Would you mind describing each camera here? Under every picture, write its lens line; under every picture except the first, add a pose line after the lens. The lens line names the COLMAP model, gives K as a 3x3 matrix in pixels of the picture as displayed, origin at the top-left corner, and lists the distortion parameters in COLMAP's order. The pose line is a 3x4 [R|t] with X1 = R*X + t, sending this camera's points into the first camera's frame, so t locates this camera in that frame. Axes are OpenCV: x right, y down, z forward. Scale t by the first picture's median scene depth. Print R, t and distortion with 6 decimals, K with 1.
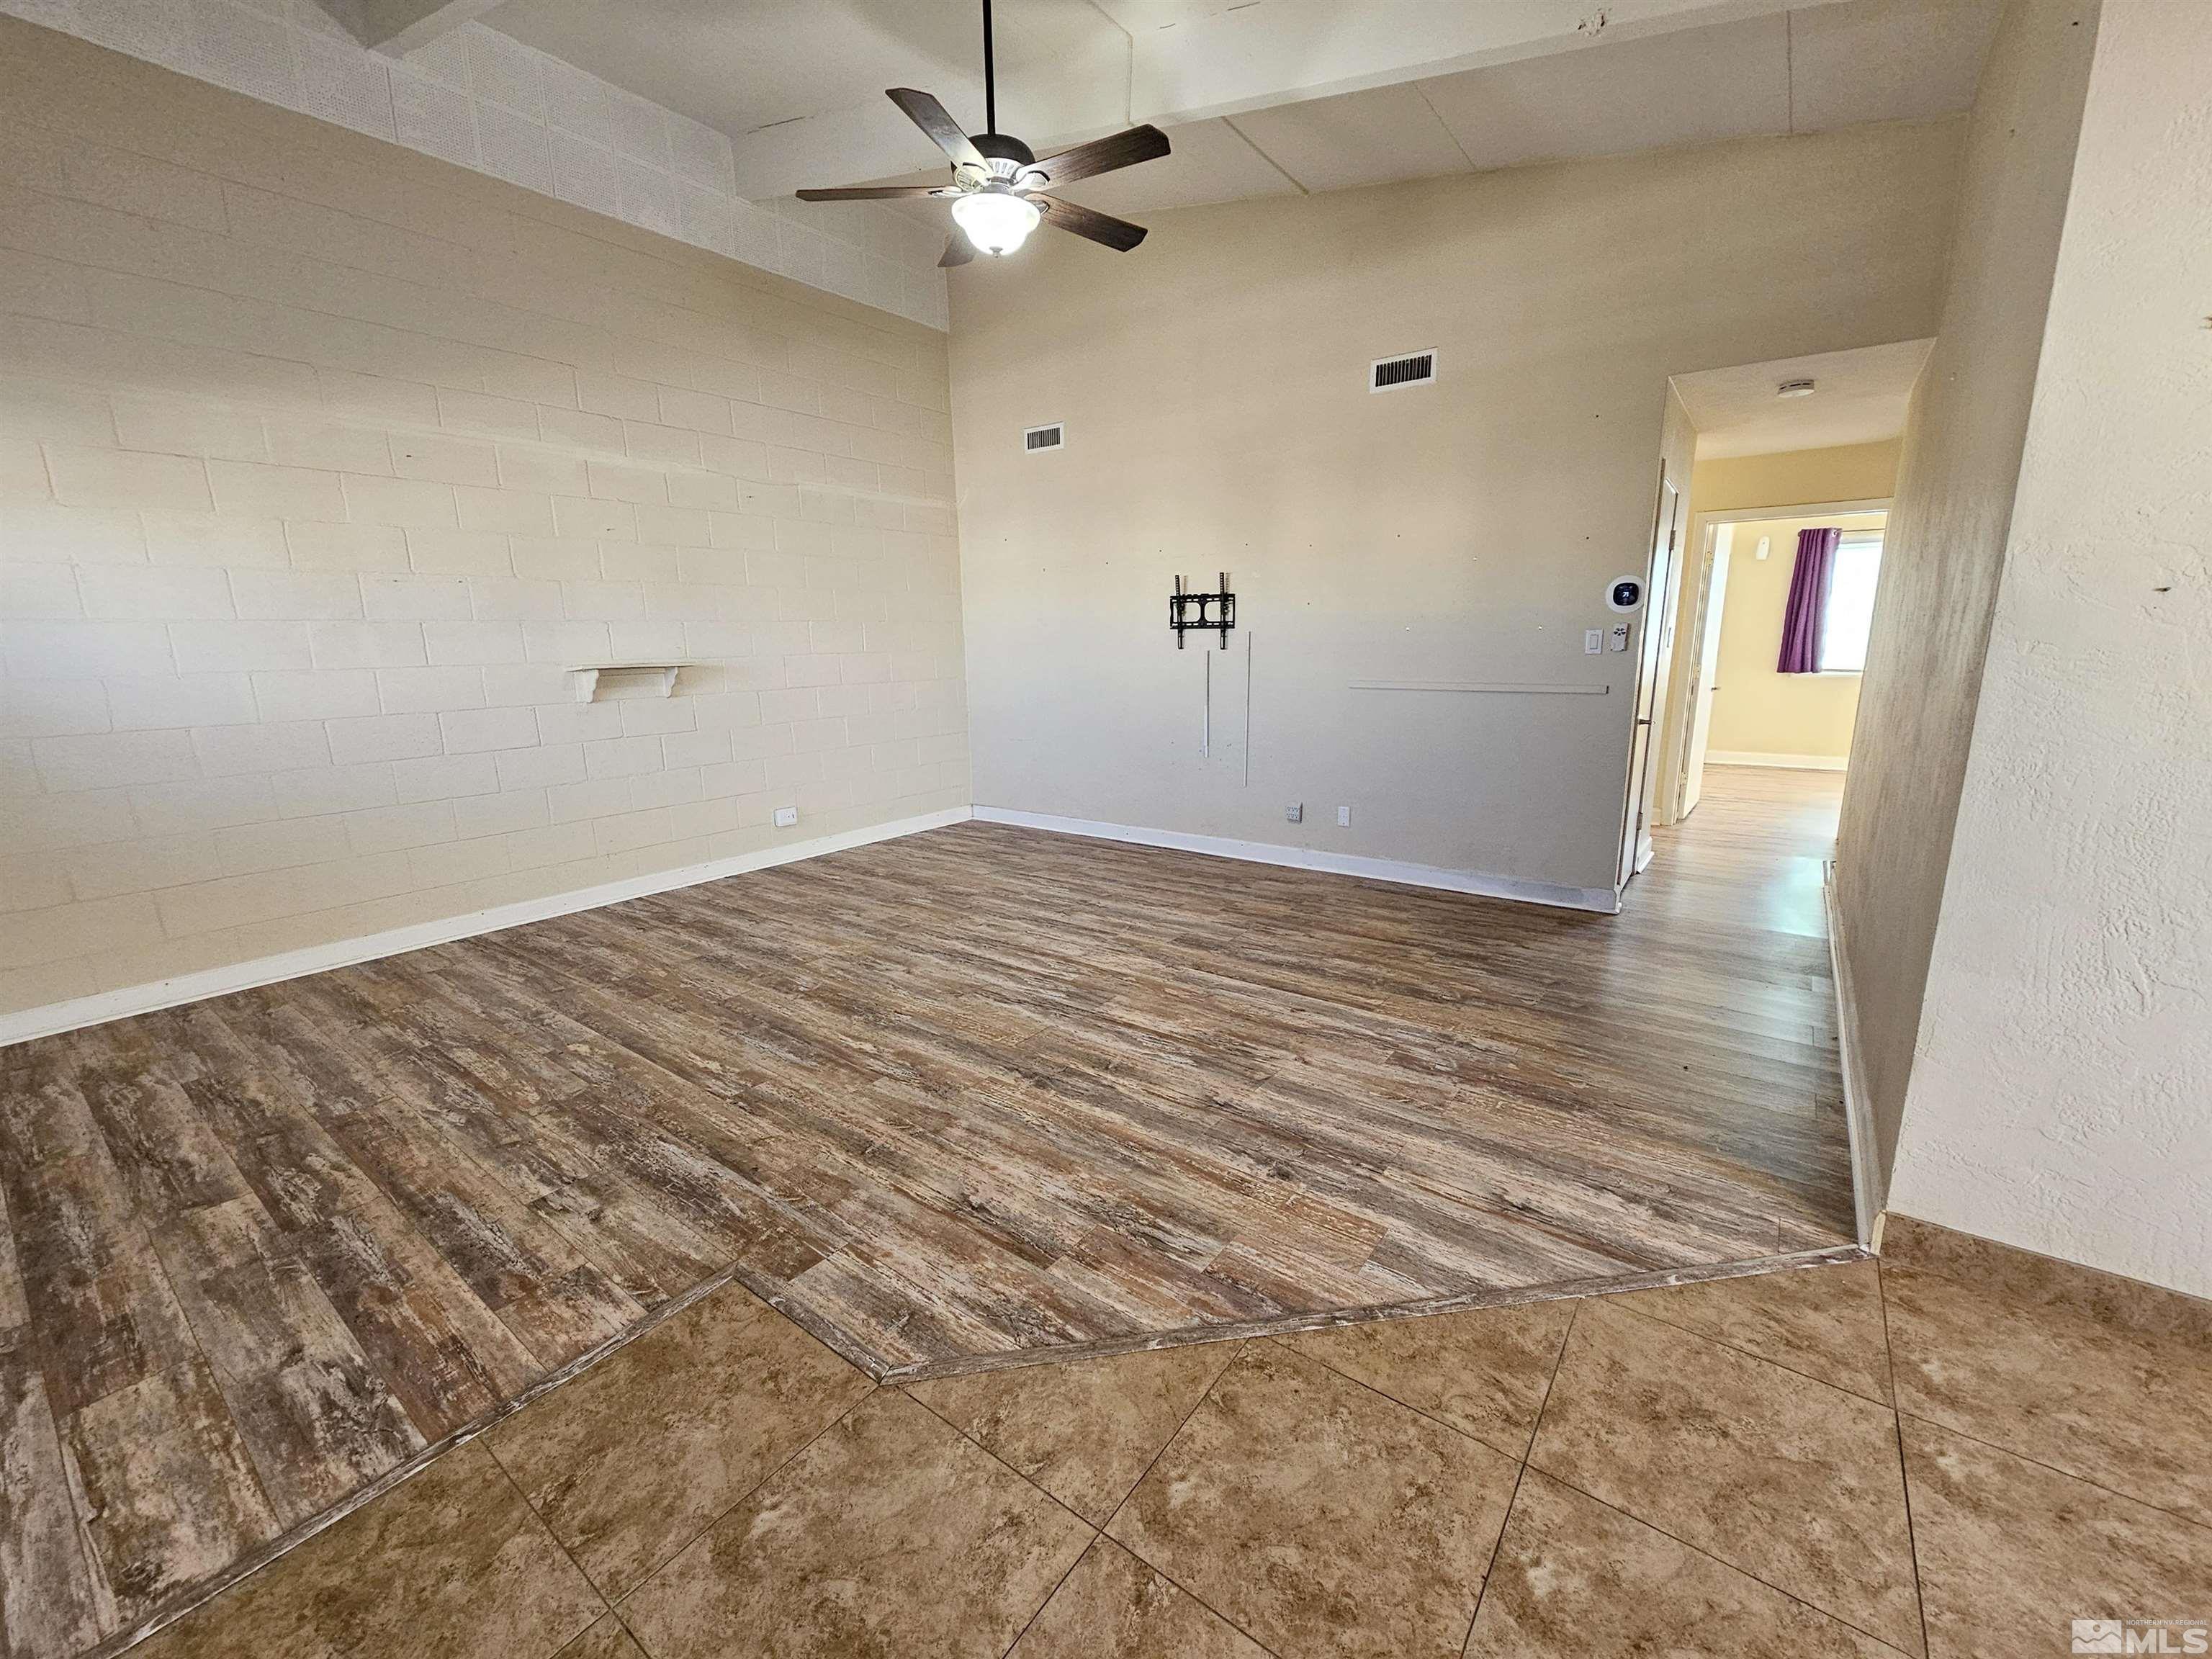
lens RADIAL K [[902.5, 0, 1113.8], [0, 902.5, 827.7], [0, 0, 1]] dist [-0.000940, 0.000948]
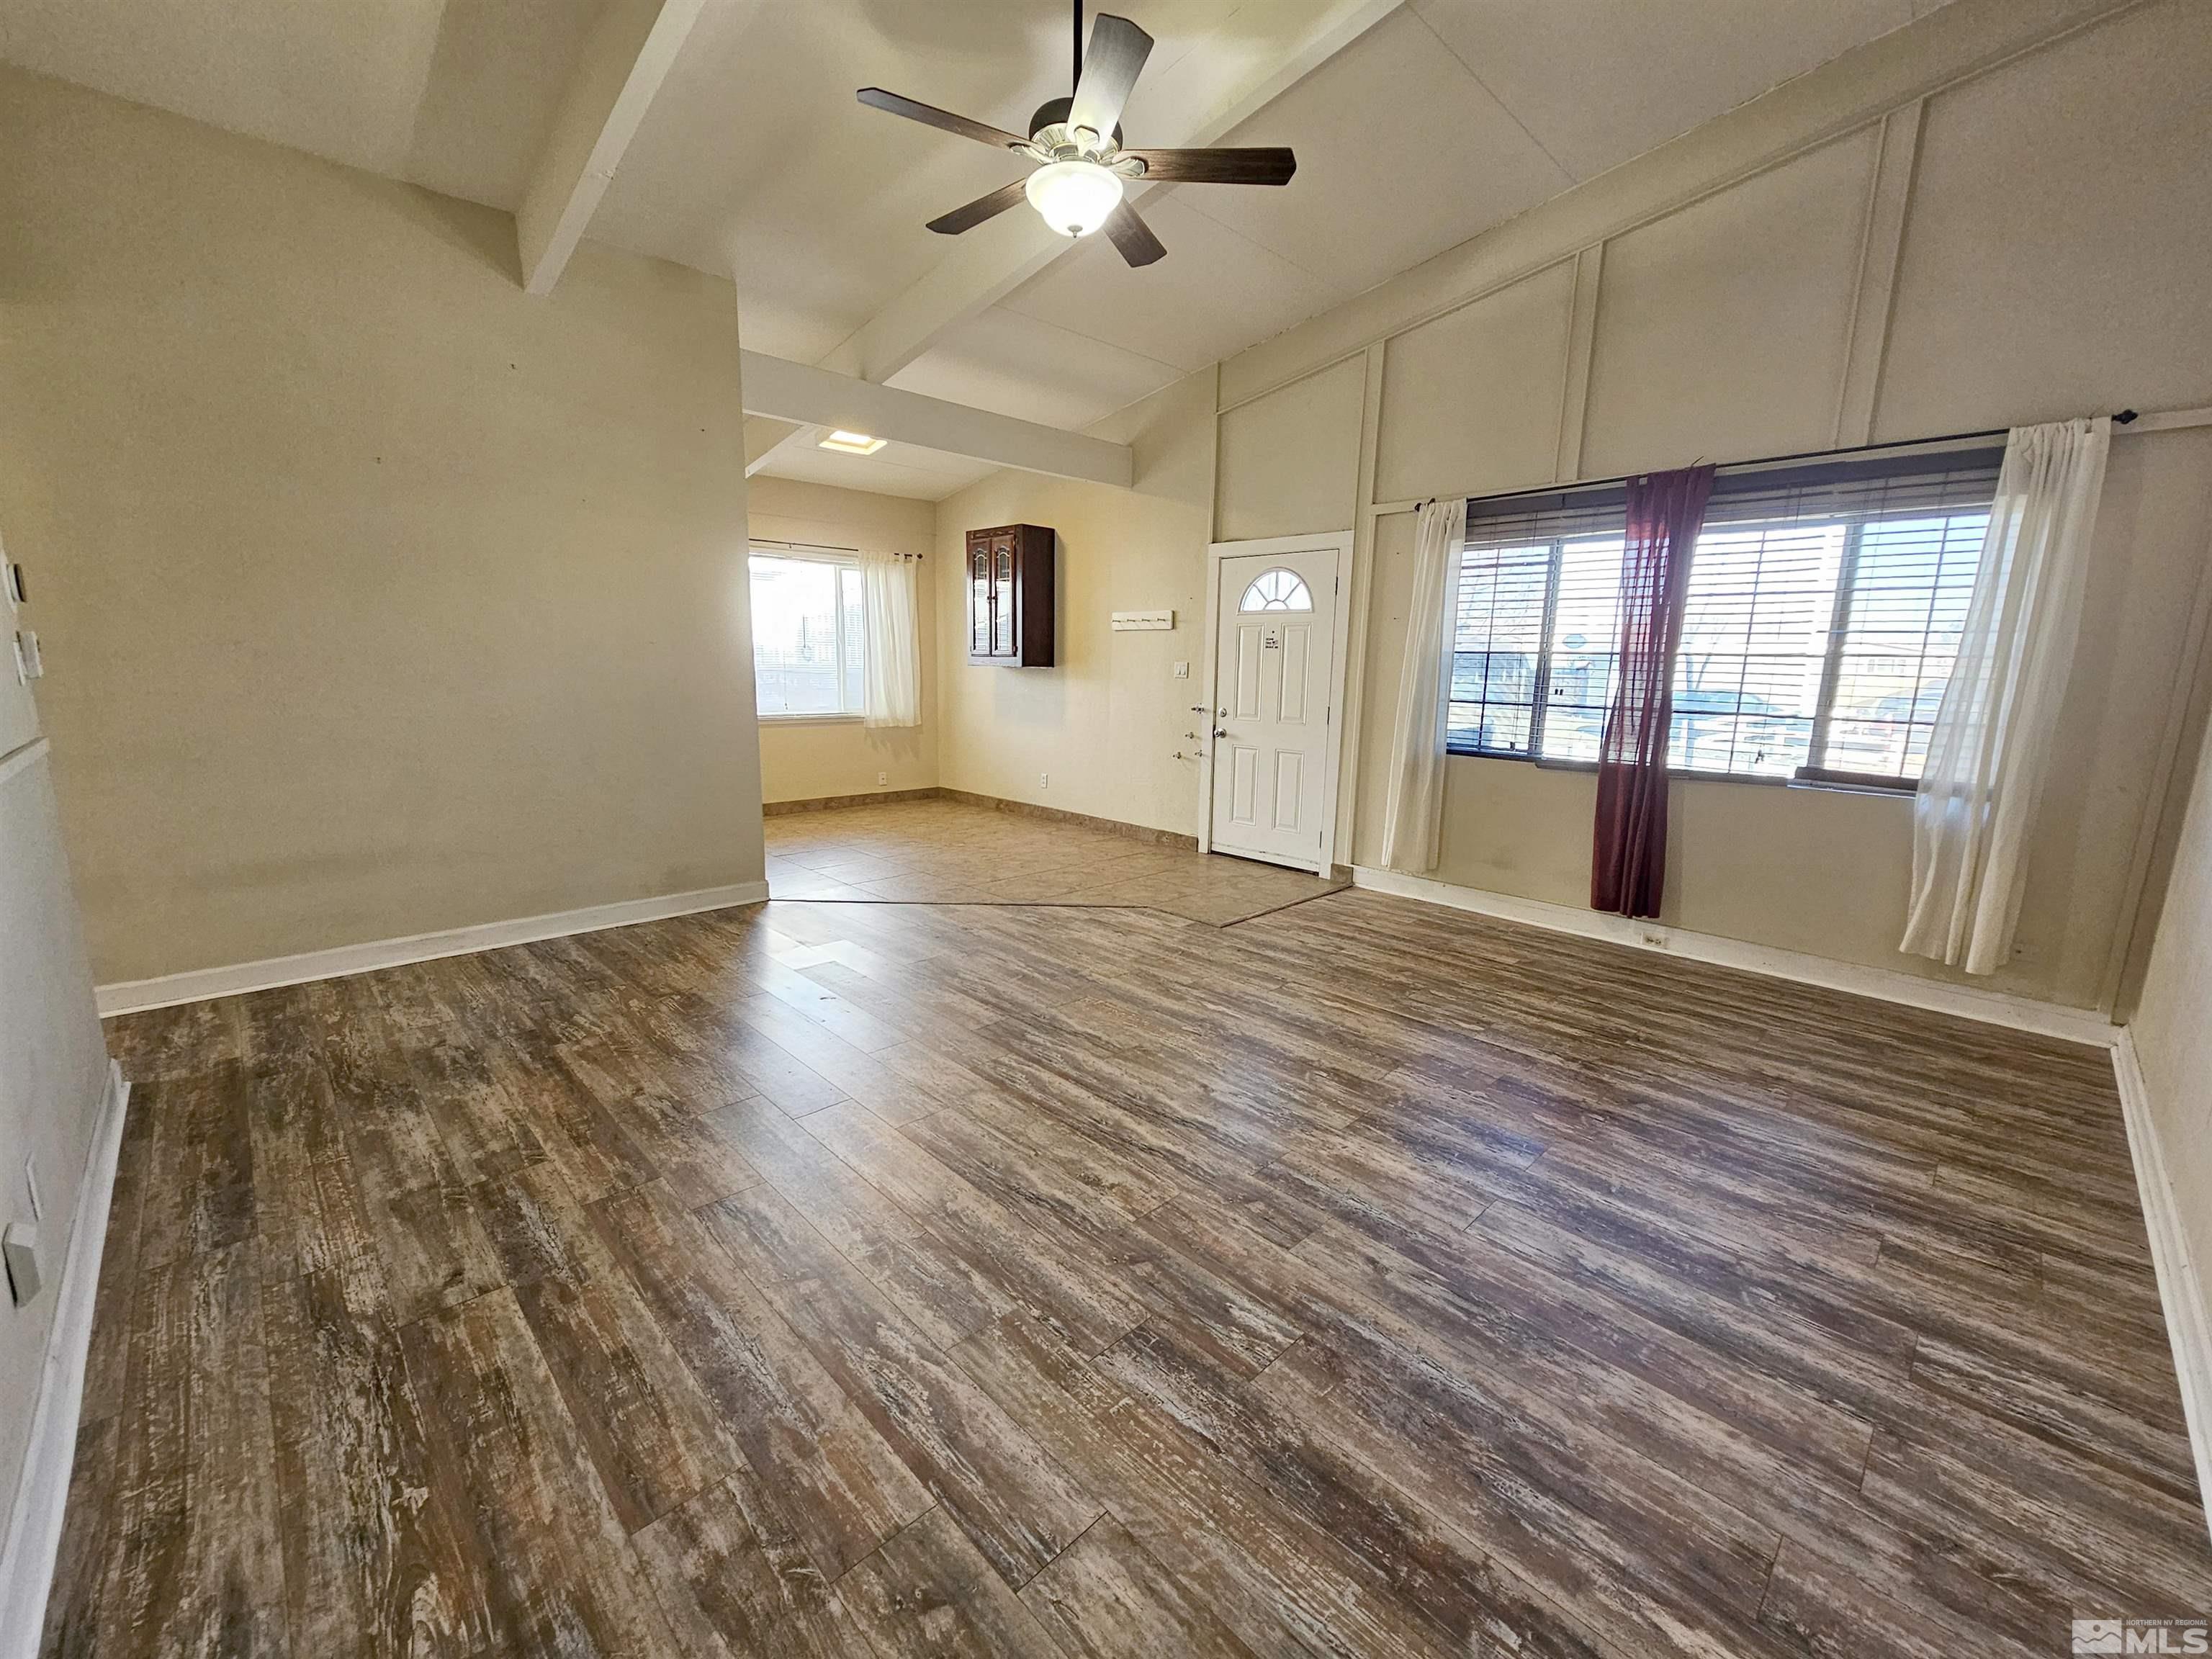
lens RADIAL K [[902.5, 0, 1113.8], [0, 902.5, 827.7], [0, 0, 1]] dist [-0.000940, 0.000948]
pose [[-0.988361, -0.033375, 0.148418, -0.289733], [0.026259, 0.923561, 0.382550, -0.392389], [-0.149841, 0.381995, -0.911936, 1.844356]]
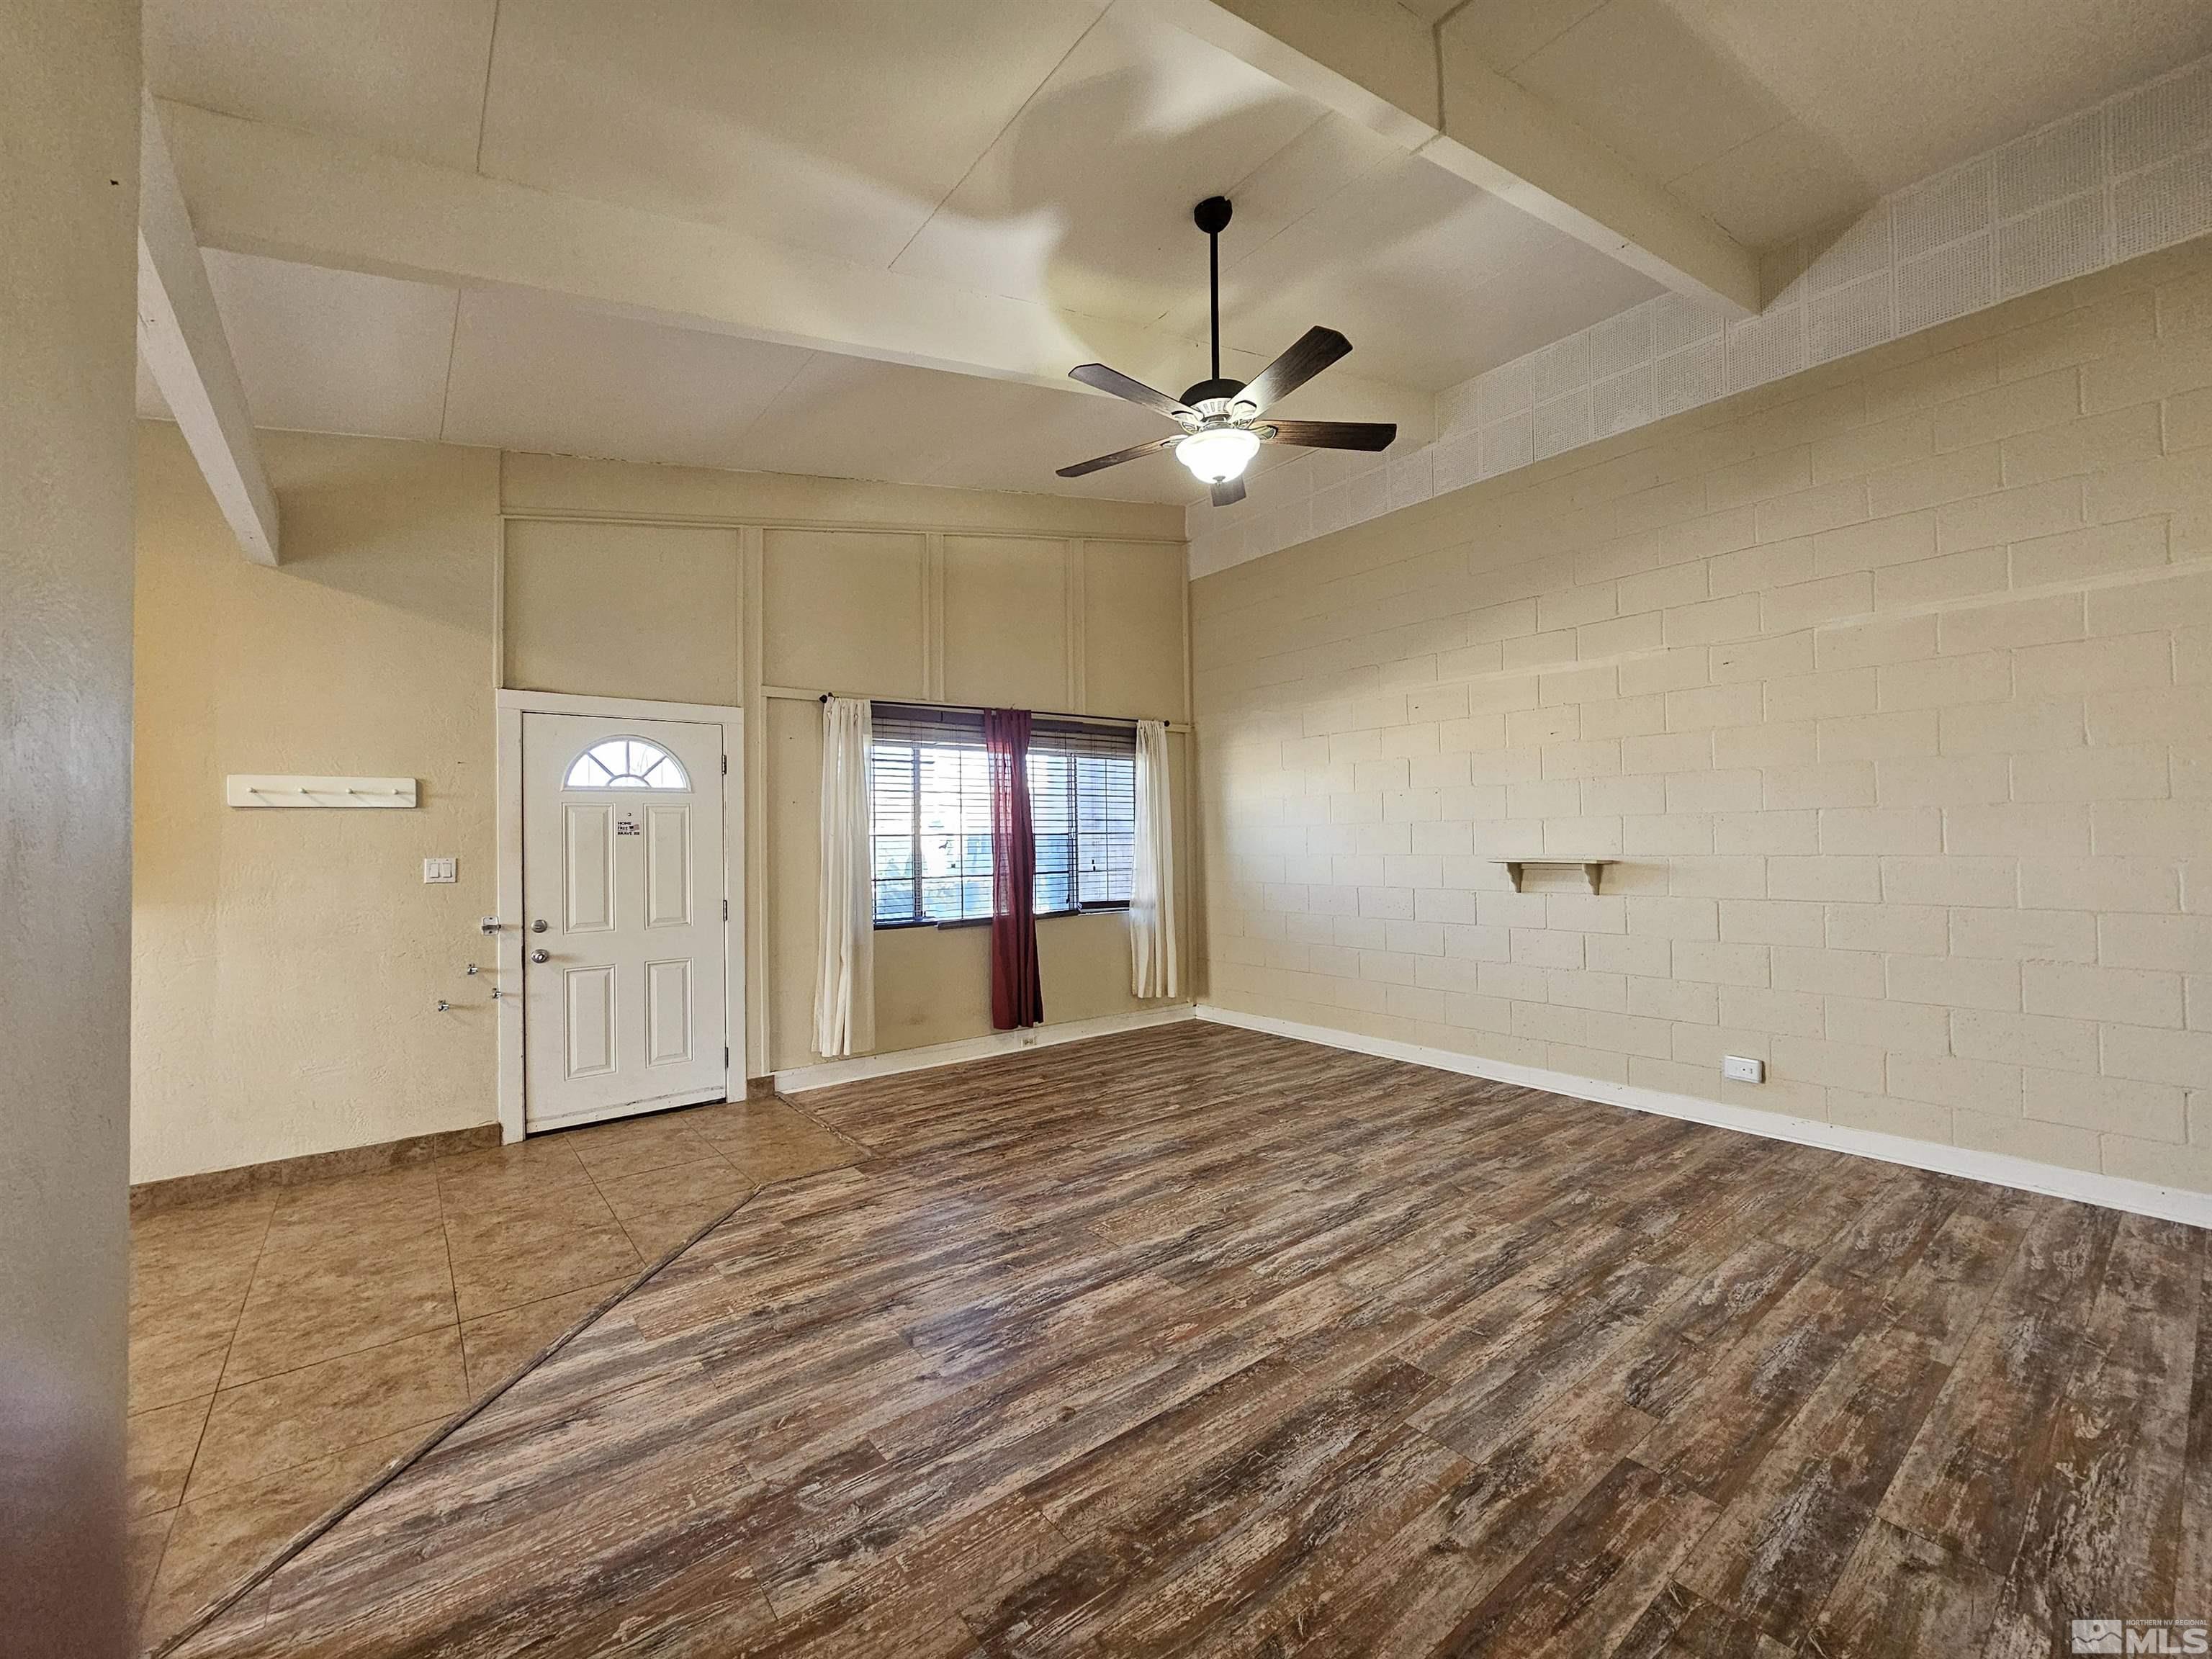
lens RADIAL K [[902.5, 0, 1113.8], [0, 902.5, 827.7], [0, 0, 1]] dist [-0.000940, 0.000948]
pose [[-0.253432, 0.003047, -0.967348, 0.817992], [-0.183925, 0.981602, 0.051277, -0.251722], [0.949707, 0.190915, -0.248209, 1.101822]]
